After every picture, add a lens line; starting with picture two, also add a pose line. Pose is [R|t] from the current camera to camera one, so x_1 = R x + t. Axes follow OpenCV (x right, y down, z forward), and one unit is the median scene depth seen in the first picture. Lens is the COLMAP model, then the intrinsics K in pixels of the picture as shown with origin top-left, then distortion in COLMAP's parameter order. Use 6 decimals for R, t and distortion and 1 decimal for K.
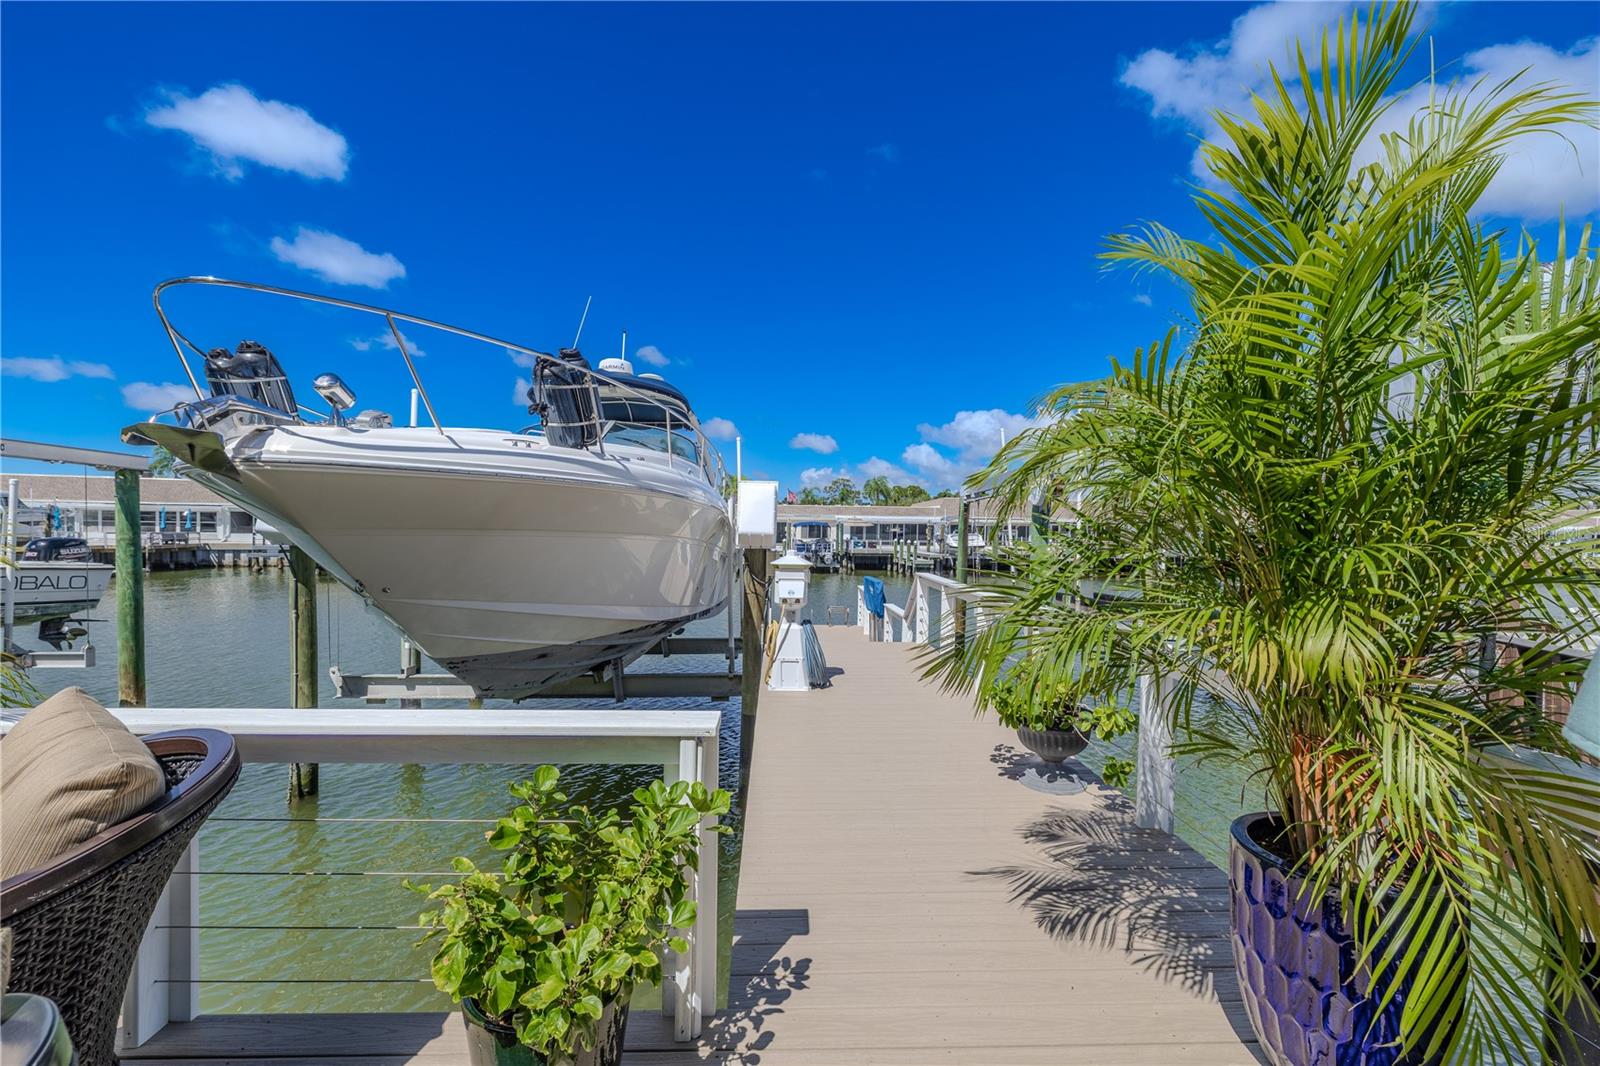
lens RADIAL K [[683.4, 0, 793.6], [0, 683.4, 542.2], [0, 0, 1]] dist [0.003336, 0.000453]
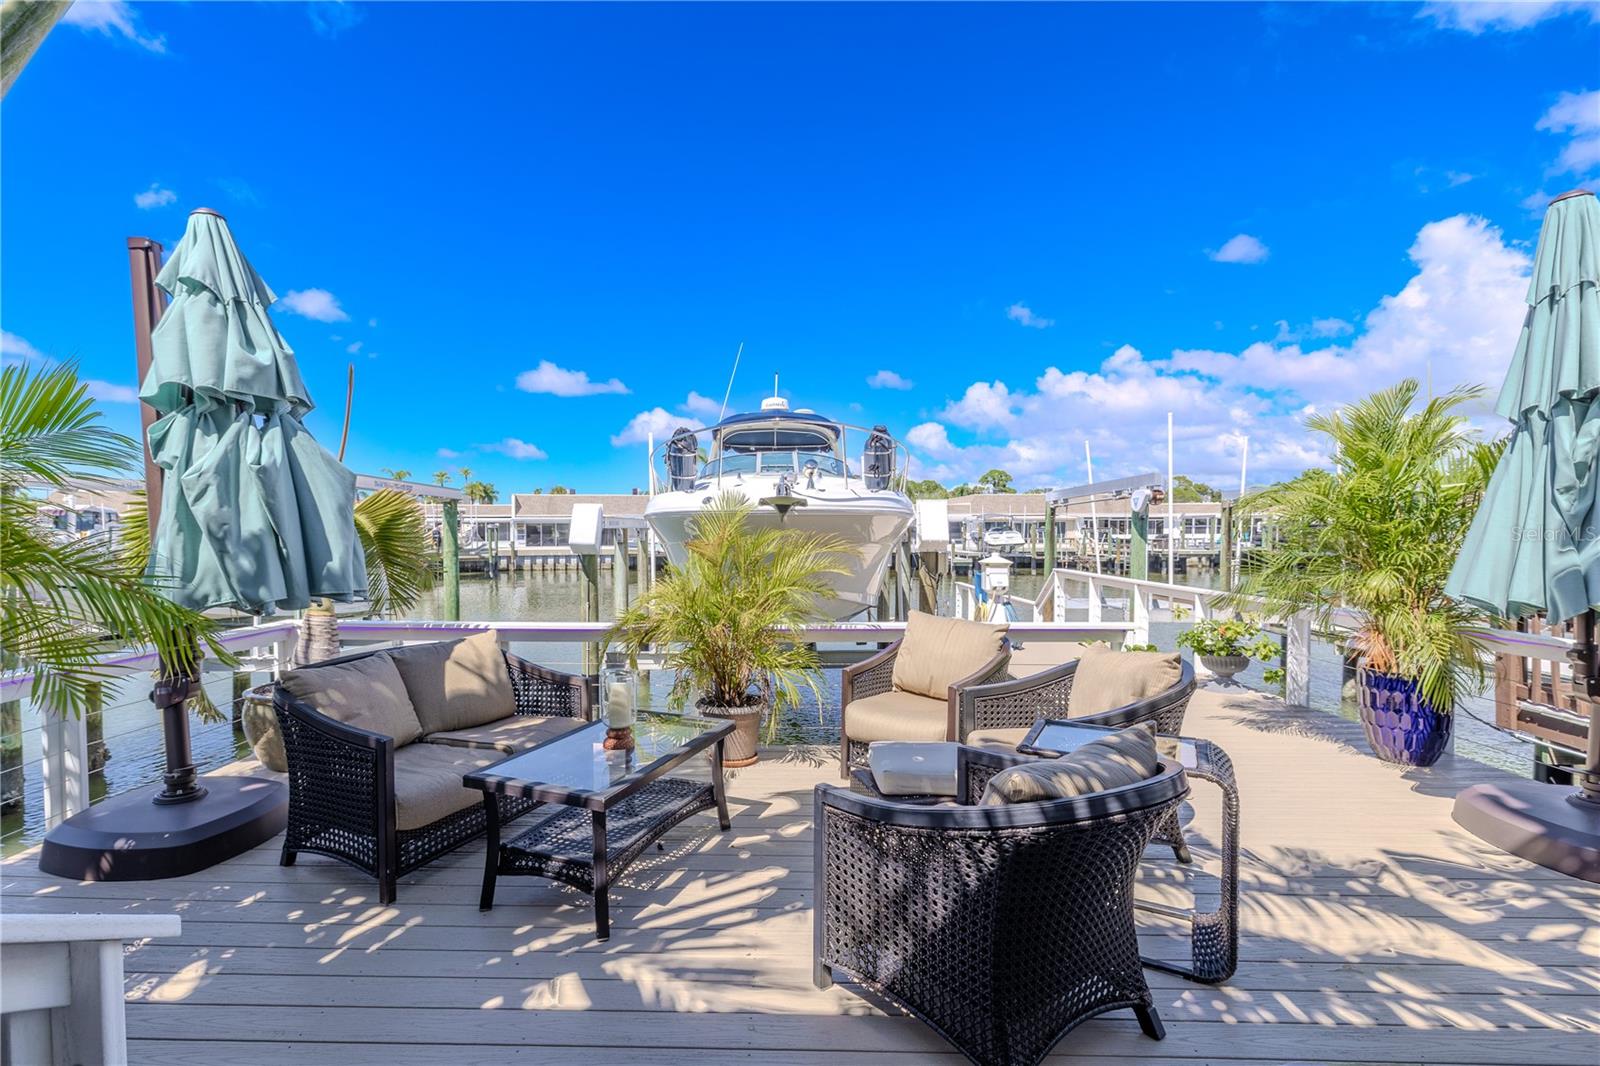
lens RADIAL K [[711.6, 0, 760.8], [0, 711.6, 543.8], [0, 0, 1]] dist [0.001944, 0.000812]
pose [[0.998090, -0.016589, -0.059500, -0.284459], [0.016695, 0.999860, 0.001290, -0.012308], [0.059470, -0.002281, 0.998227, -0.356506]]
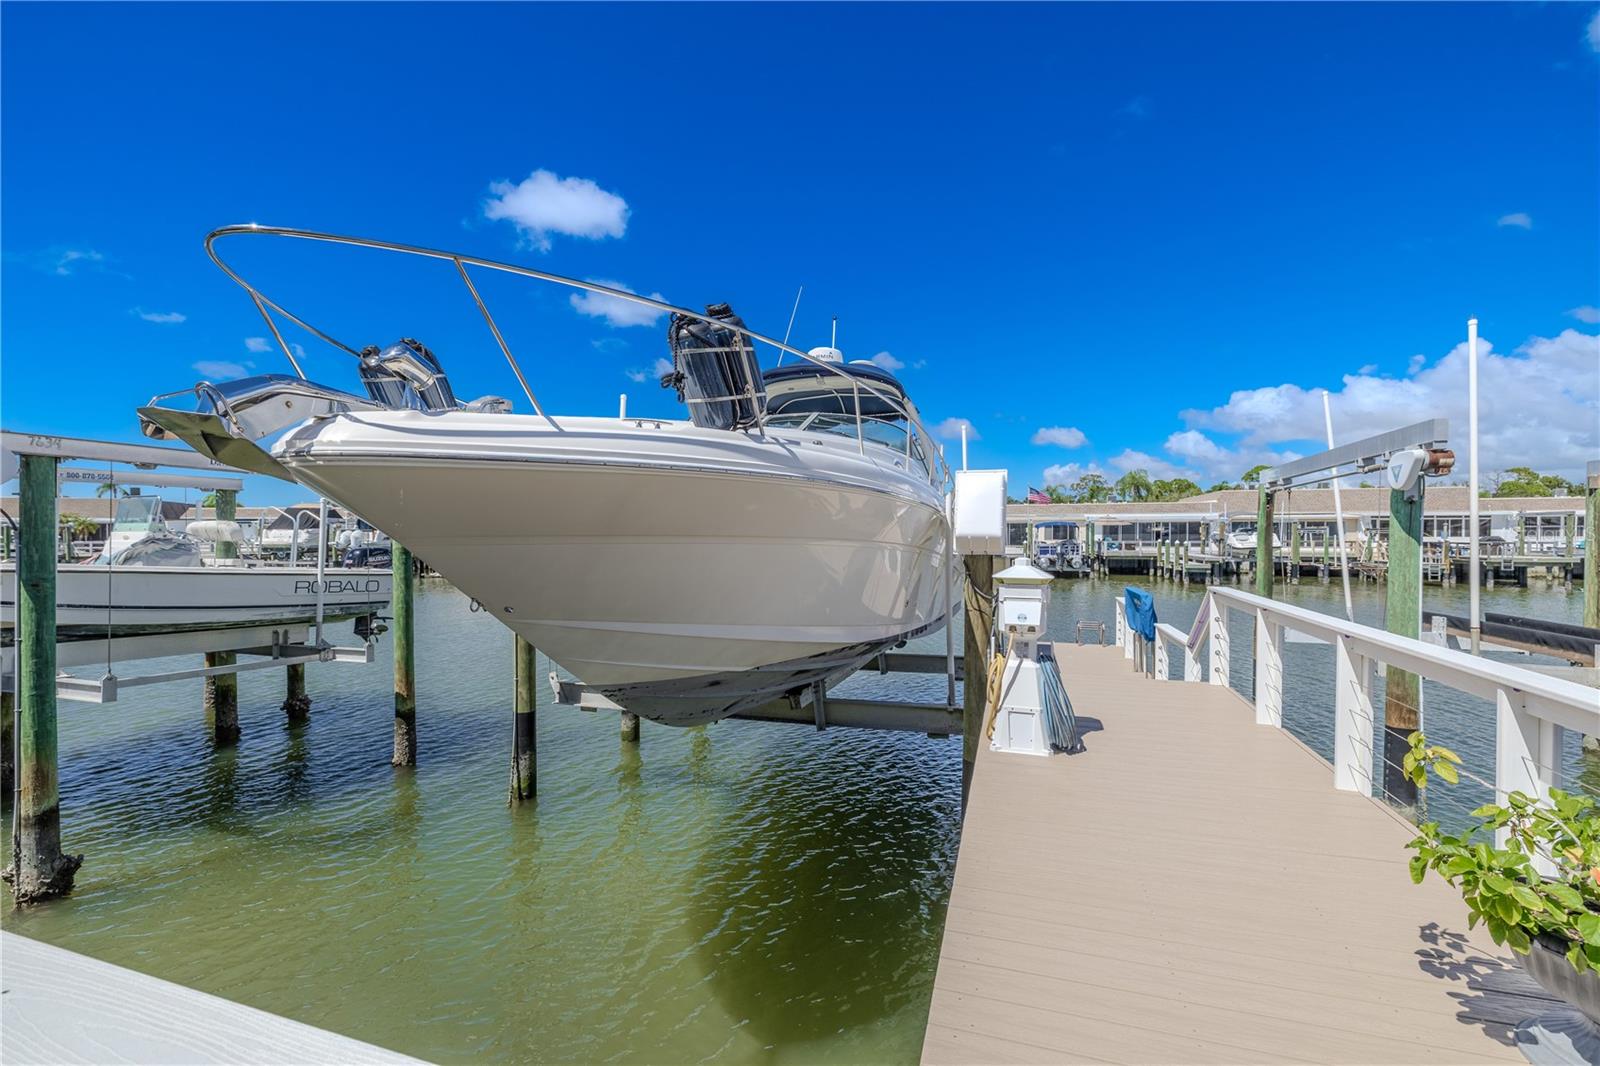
lens RADIAL K [[683.4, 0, 793.6], [0, 683.4, 542.2], [0, 0, 1]] dist [0.003336, 0.000453]
pose [[0.942295, -0.010384, -0.334624, 0.007825], [0.008935, 0.999943, -0.005870, -0.002410], [0.334665, 0.002541, 0.942334, 0.165092]]
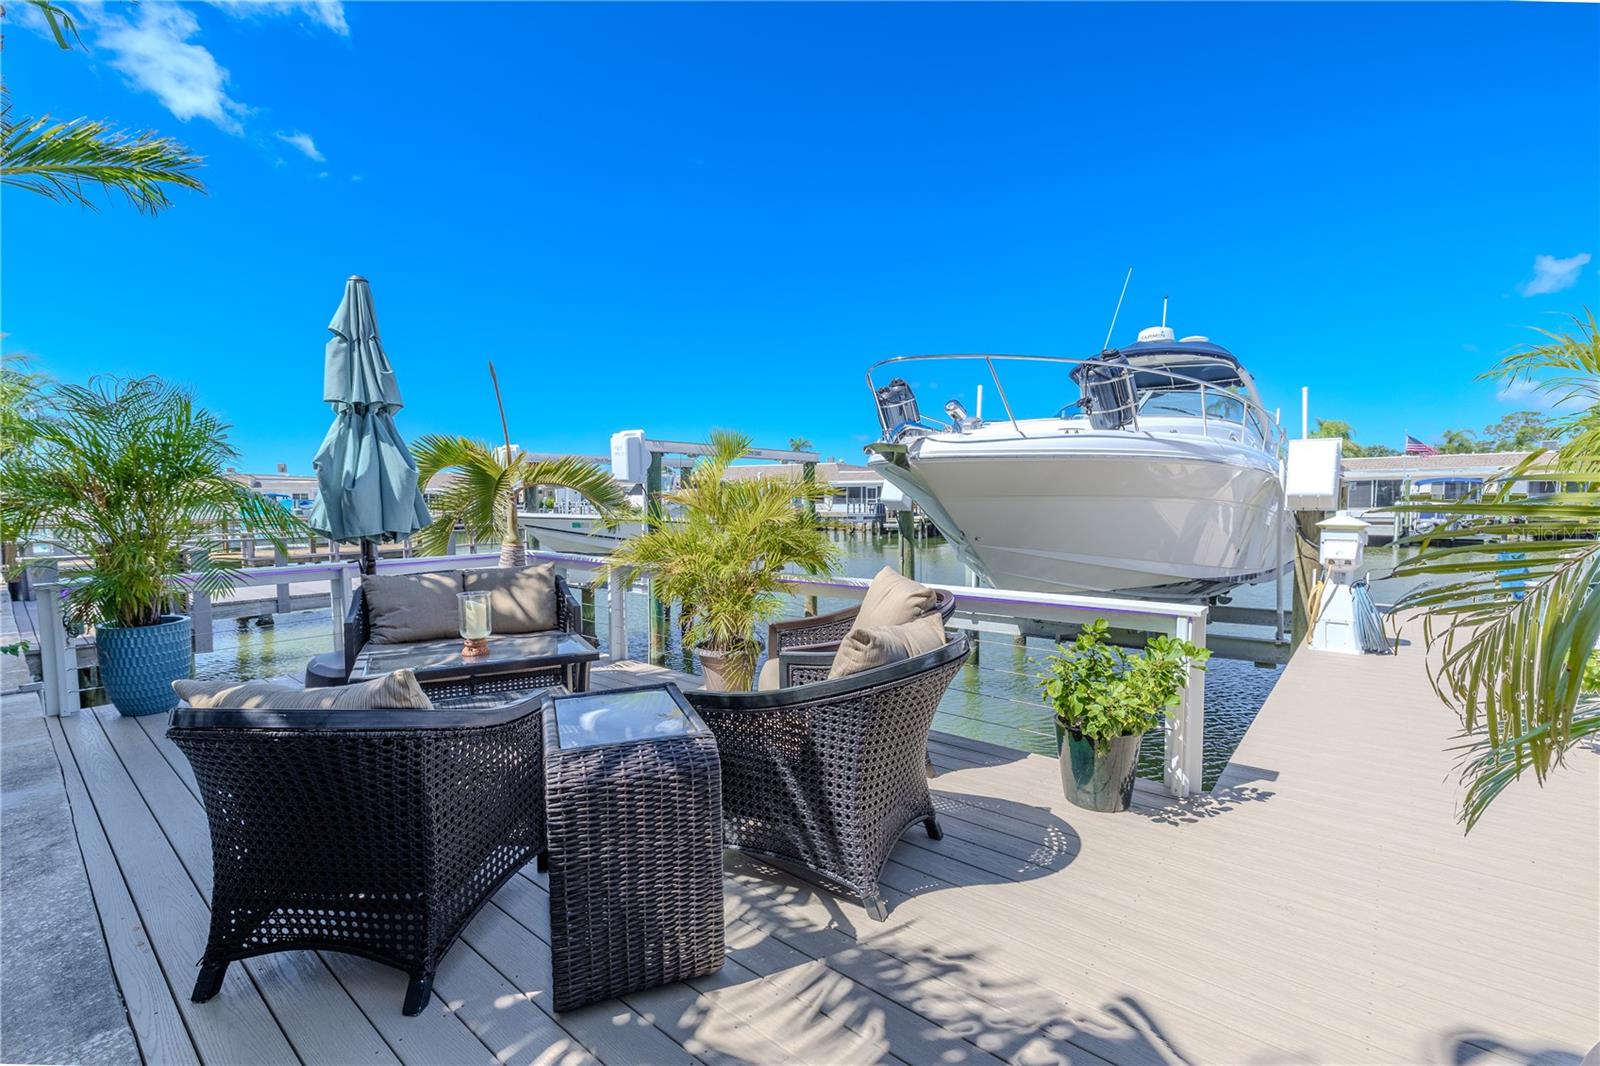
lens RADIAL K [[698.0, 0, 798.1], [0, 698.0, 542.1], [0, 0, 1]] dist [0.001530, 0.000273]
pose [[0.745189, 0.022817, -0.666463, 0.058920], [0.008534, 0.999006, 0.043744, 0.004301], [0.666799, -0.038285, 0.744253, -0.188578]]
